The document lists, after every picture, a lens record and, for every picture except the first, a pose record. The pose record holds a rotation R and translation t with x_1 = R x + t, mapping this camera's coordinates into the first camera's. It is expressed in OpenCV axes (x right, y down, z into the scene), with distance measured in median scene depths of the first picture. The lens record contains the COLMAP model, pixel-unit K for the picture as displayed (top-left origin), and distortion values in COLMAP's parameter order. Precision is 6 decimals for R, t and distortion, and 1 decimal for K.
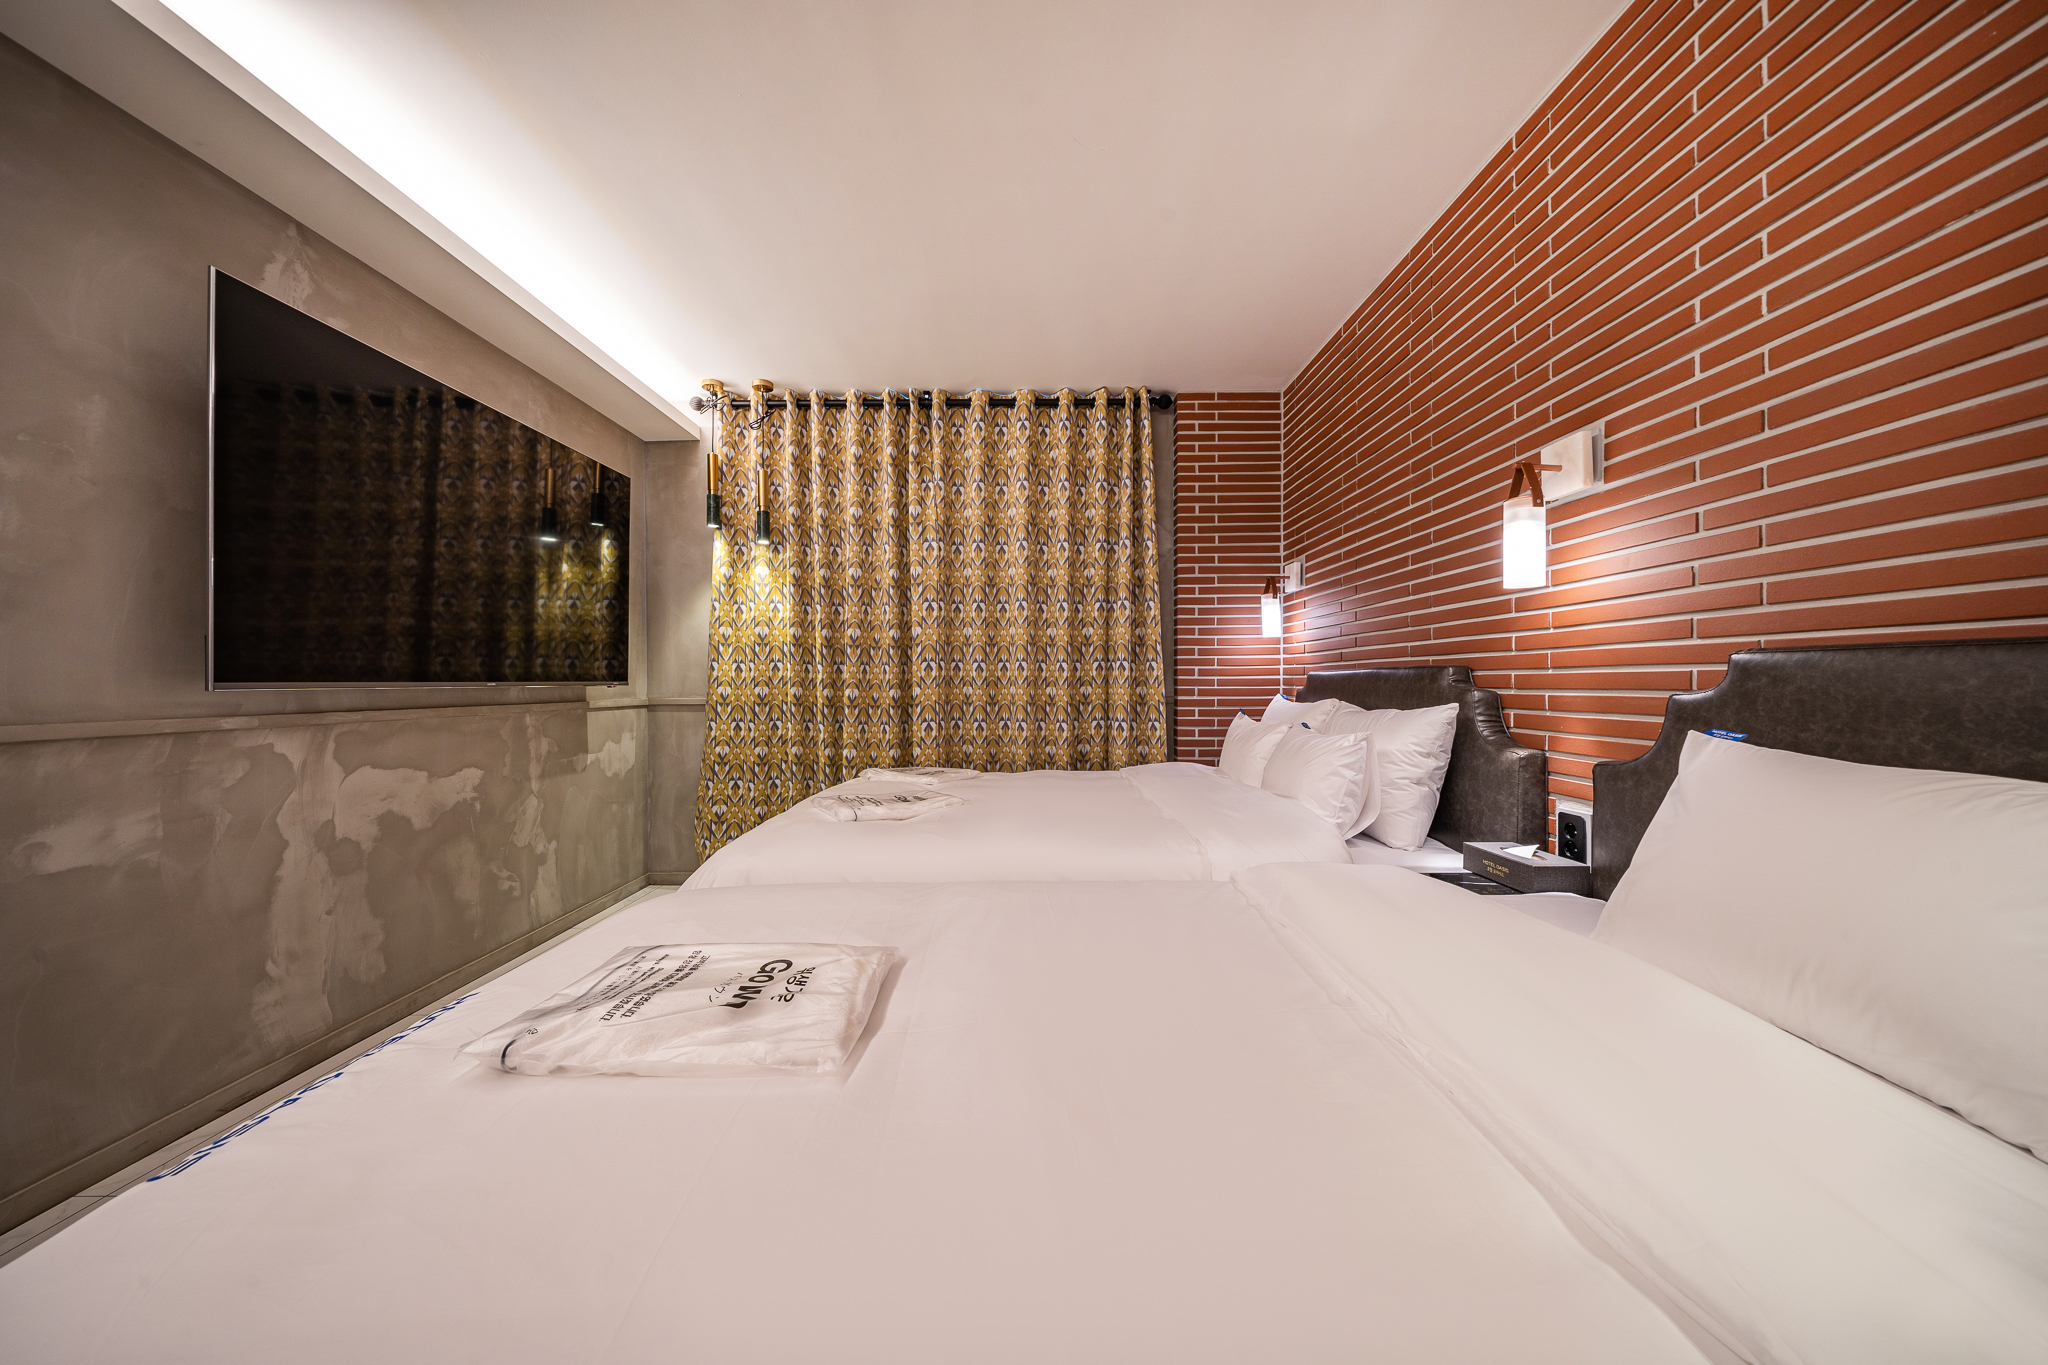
lens RADIAL K [[710.0, 0, 1018.8], [0, 710.0, 686.6], [0, 0, 1]] dist [-0.007060, 0.000506]
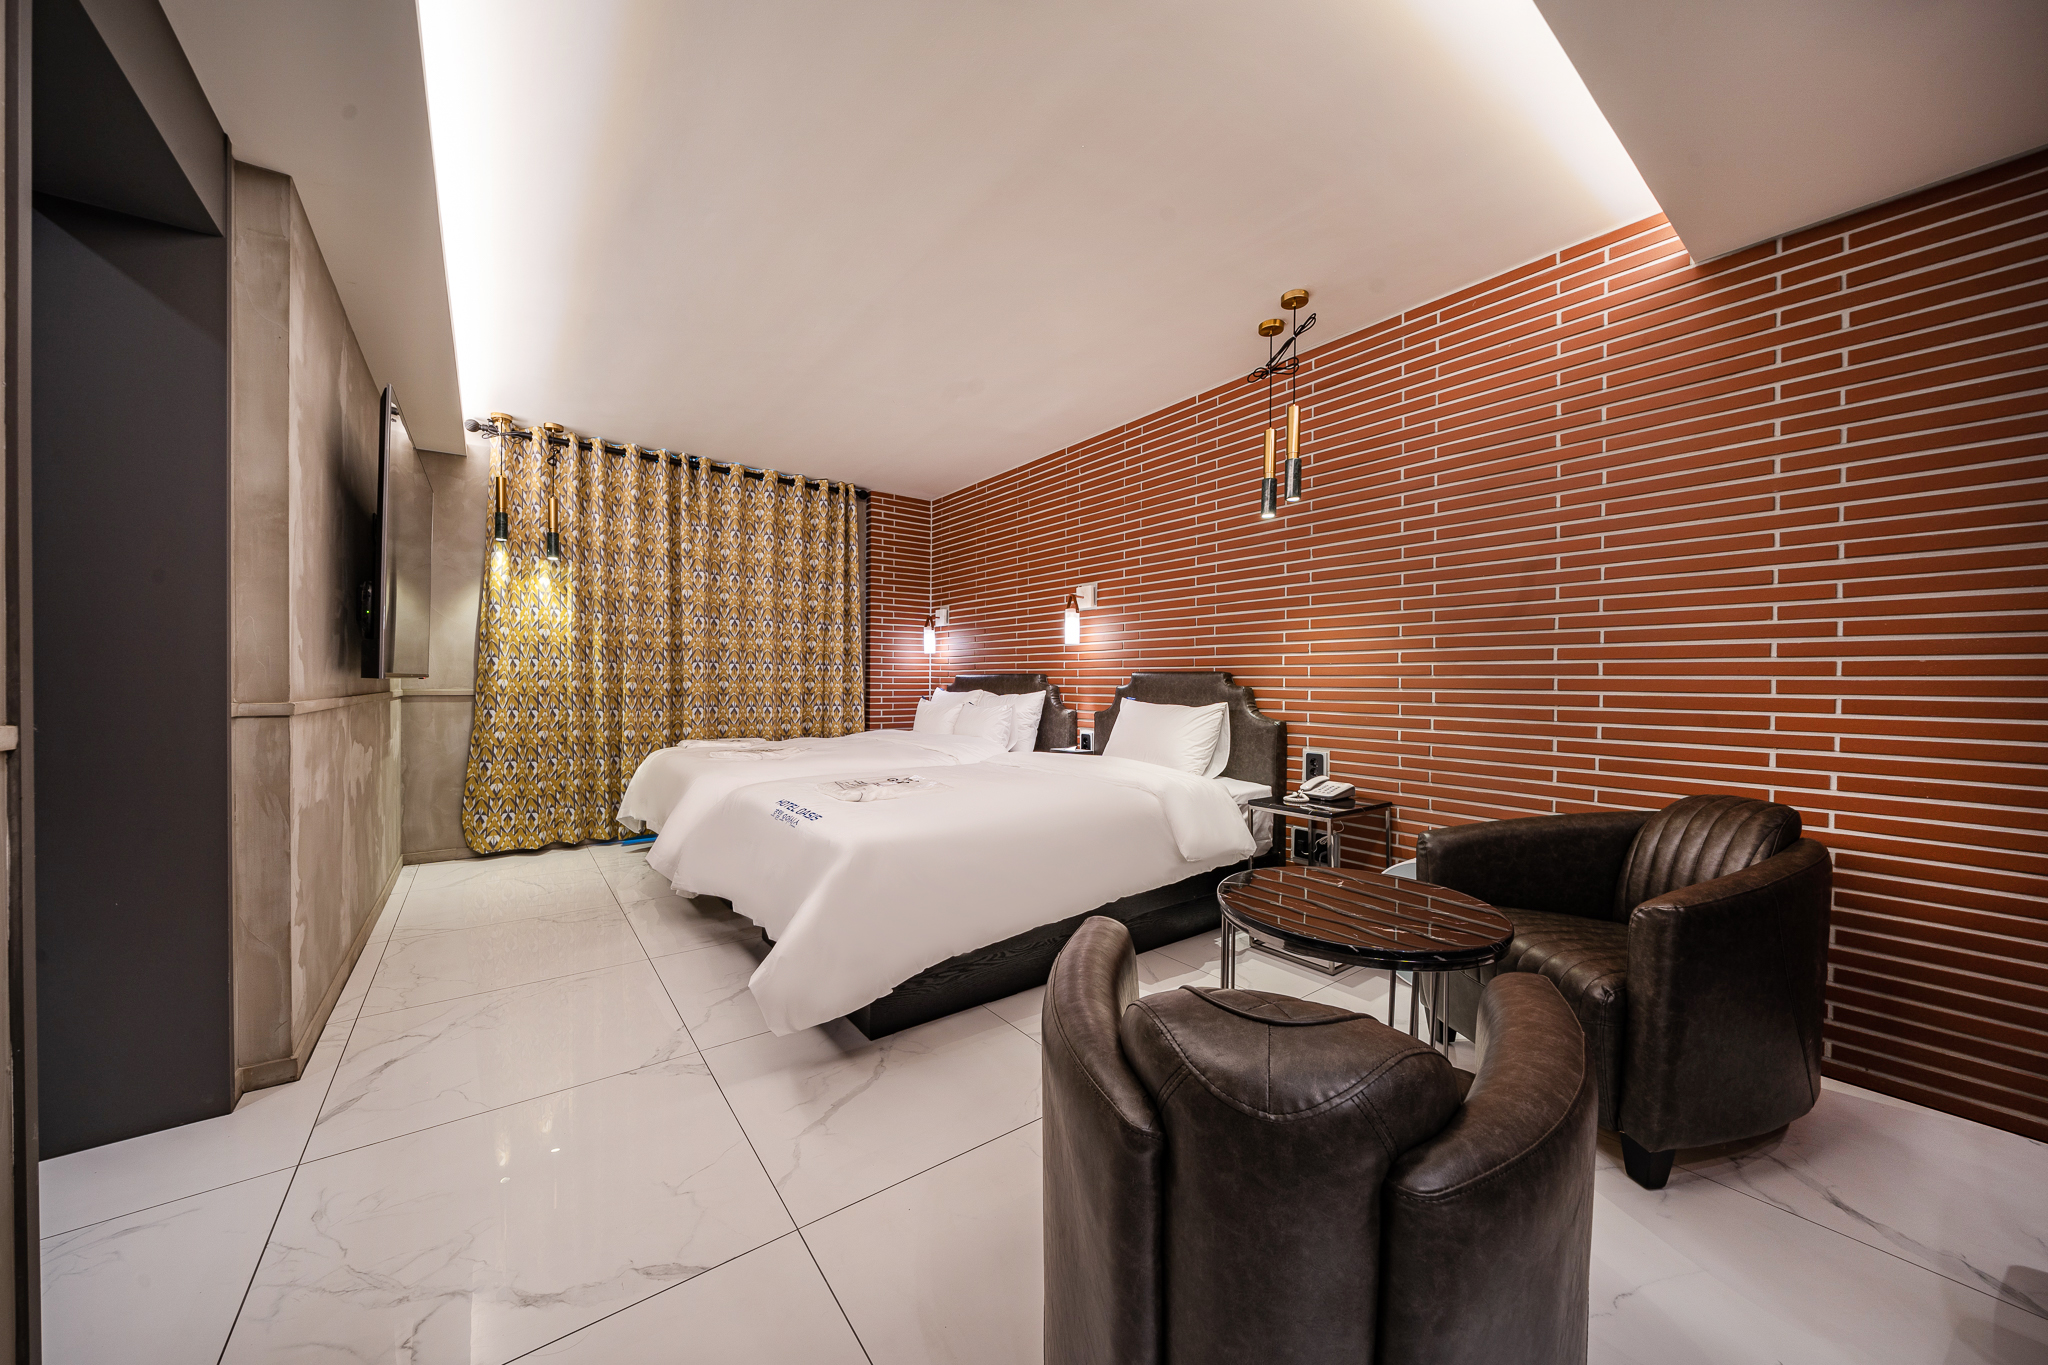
lens RADIAL K [[710.0, 0, 1030.5], [0, 710.0, 683.3], [0, 0, 1]] dist [-0.007060, 0.000506]
pose [[0.790066, 0.007656, 0.612974, -0.453010], [-0.007073, 0.999969, -0.003374, 0.004303], [-0.612981, -0.001670, 0.790096, -0.430497]]
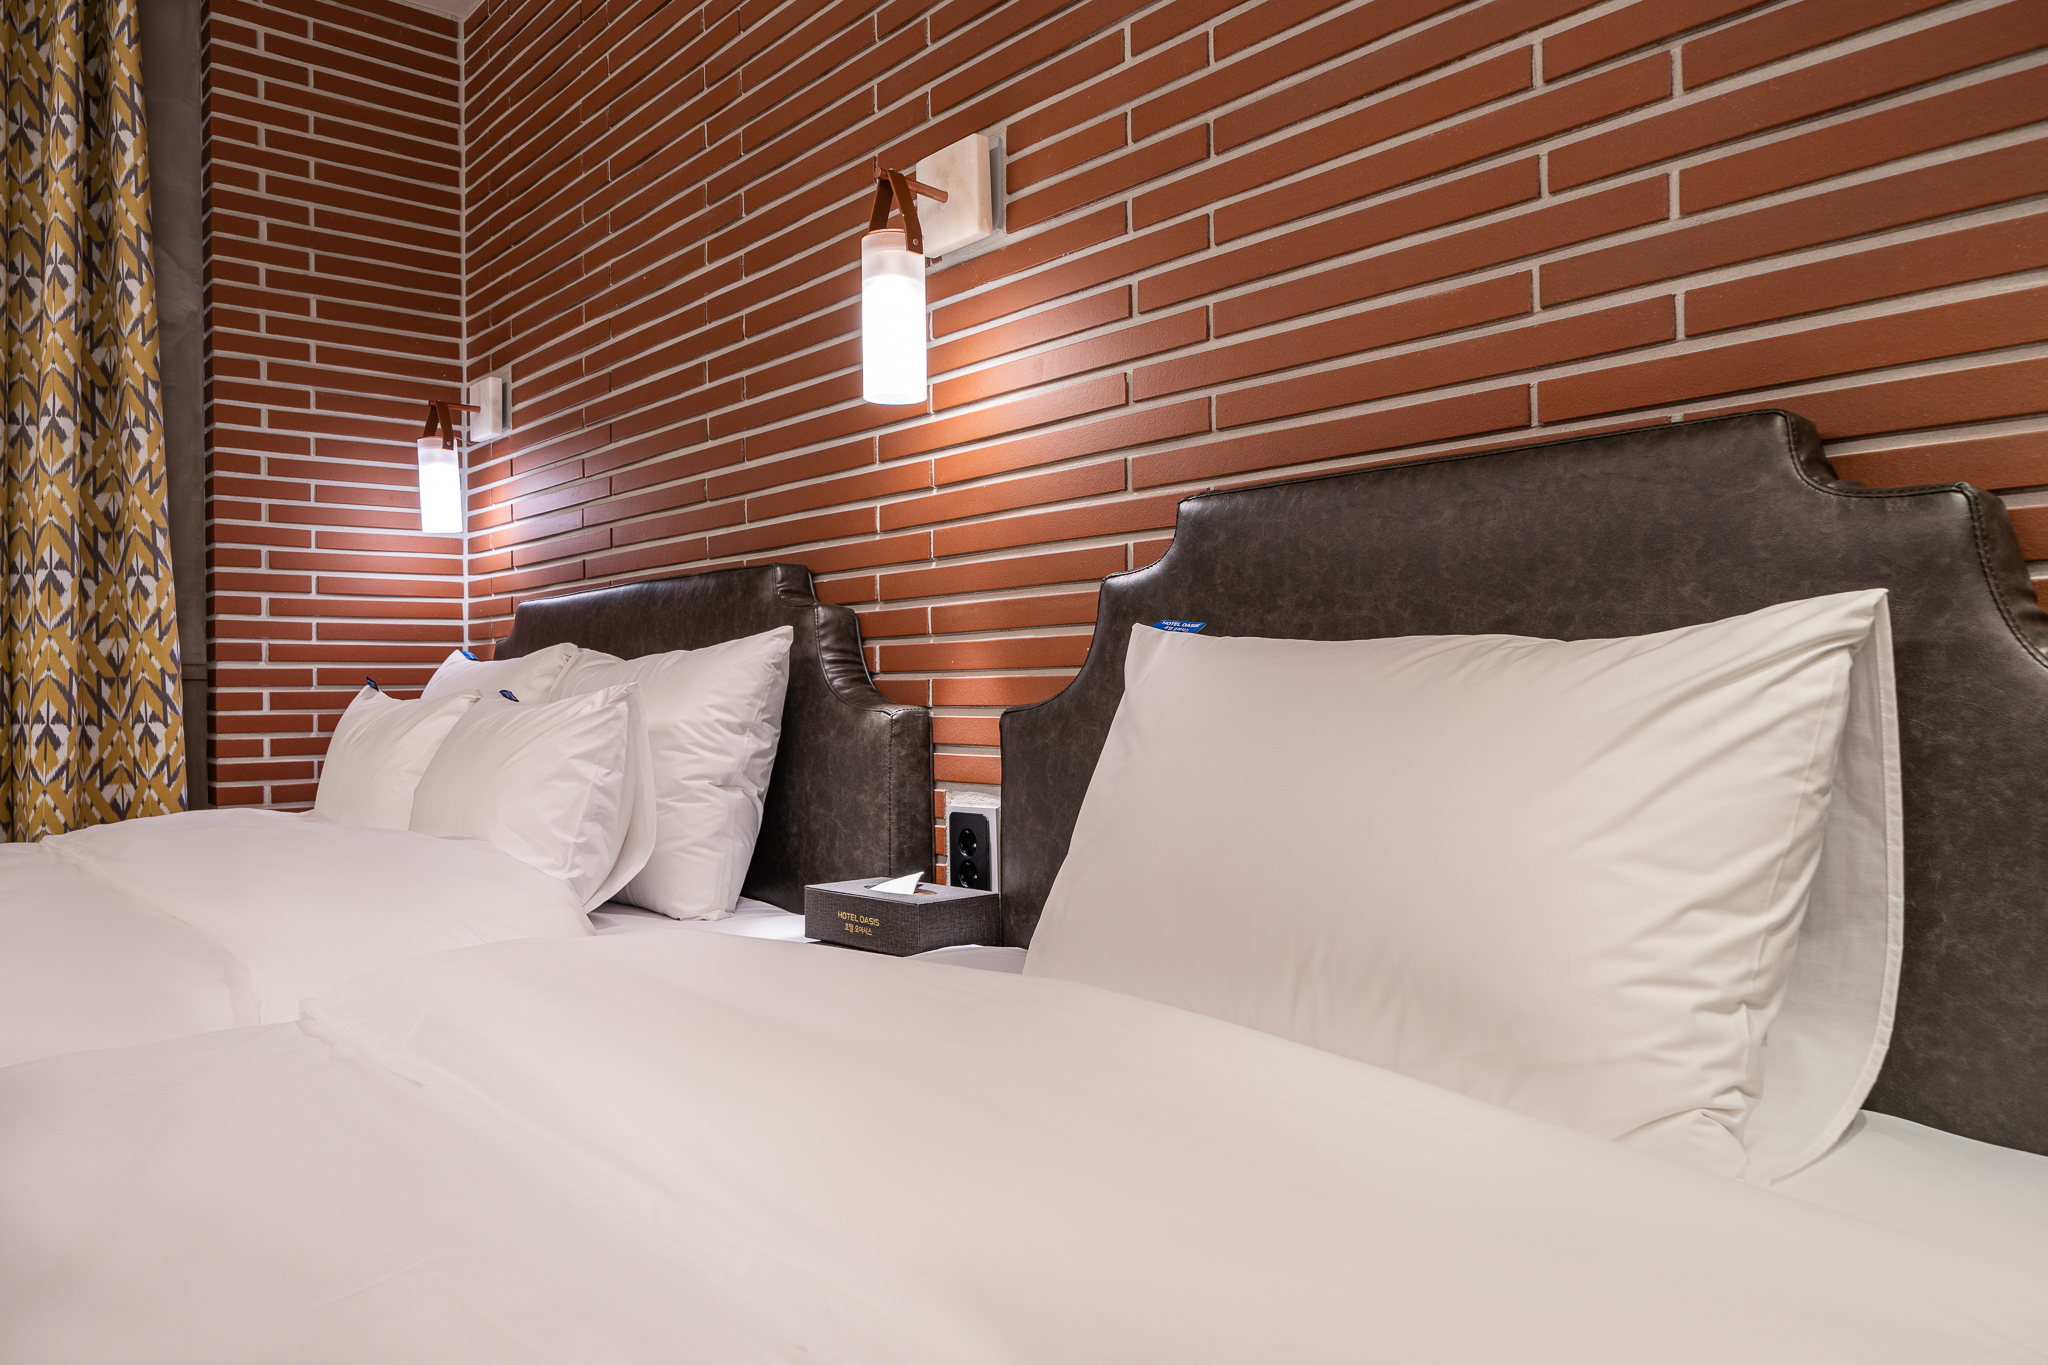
lens RADIAL K [[1377.9, 0, 1023.4], [0, 1377.9, 687.0], [0, 0, 1]] dist [-0.001937, 0.003792]
pose [[0.747966, -0.003879, 0.663726, 0.040469], [0.013278, 0.999870, -0.009119, 0.043696], [-0.663604, 0.015634, 0.747920, 0.070185]]
